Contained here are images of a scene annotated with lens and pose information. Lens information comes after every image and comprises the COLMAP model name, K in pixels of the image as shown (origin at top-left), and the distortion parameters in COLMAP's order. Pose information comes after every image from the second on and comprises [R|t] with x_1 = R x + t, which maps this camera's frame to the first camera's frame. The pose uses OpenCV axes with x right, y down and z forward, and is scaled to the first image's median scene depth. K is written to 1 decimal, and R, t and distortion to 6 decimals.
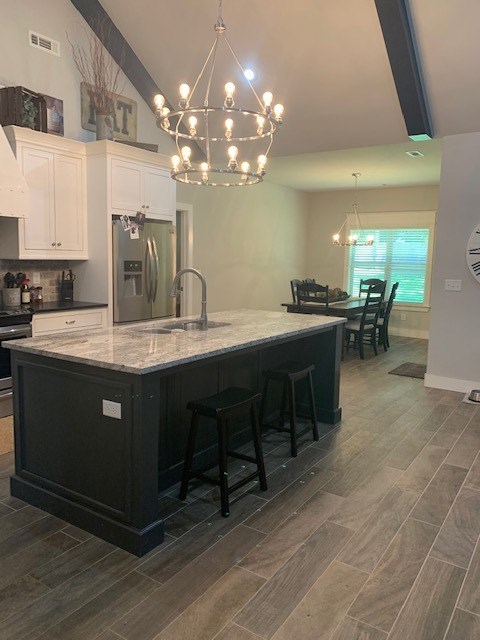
lens RADIAL K [[491.8, 0, 240.0], [0, 491.8, 320.0], [0, 0, 1]] dist [-0.011550, -0.006630]
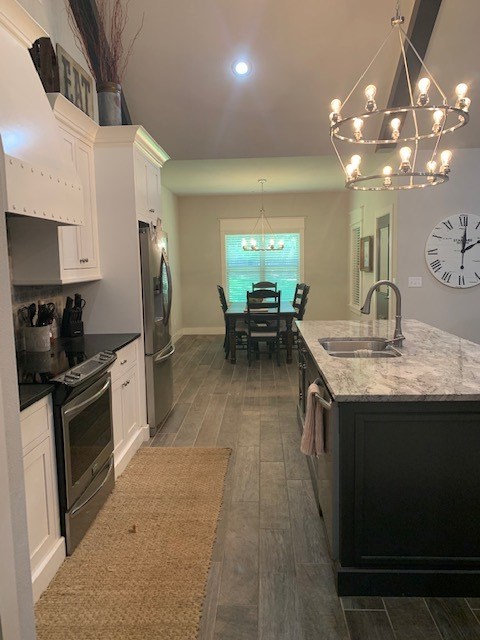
lens RADIAL K [[491.8, 0, 240.0], [0, 491.8, 320.0], [0, 0, 1]] dist [-0.011550, -0.006630]
pose [[0.856743, -0.101629, 0.505632, -0.517886], [0.106652, 0.994113, 0.019100, -0.051167], [-0.504596, 0.037563, 0.862538, 0.234954]]
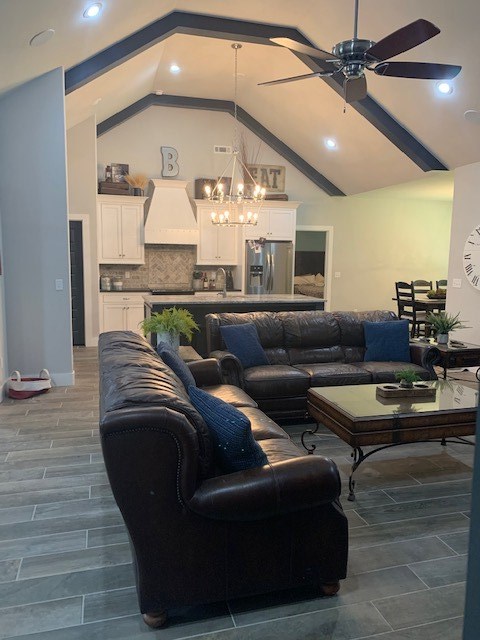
lens RADIAL K [[491.8, 0, 240.0], [0, 491.8, 320.0], [0, 0, 1]] dist [-0.011550, -0.006630]
pose [[0.754023, 0.067687, -0.653351, 0.881456], [-0.072907, 0.997155, 0.019163, 0.041772], [0.652789, 0.033185, 0.756813, -0.341846]]
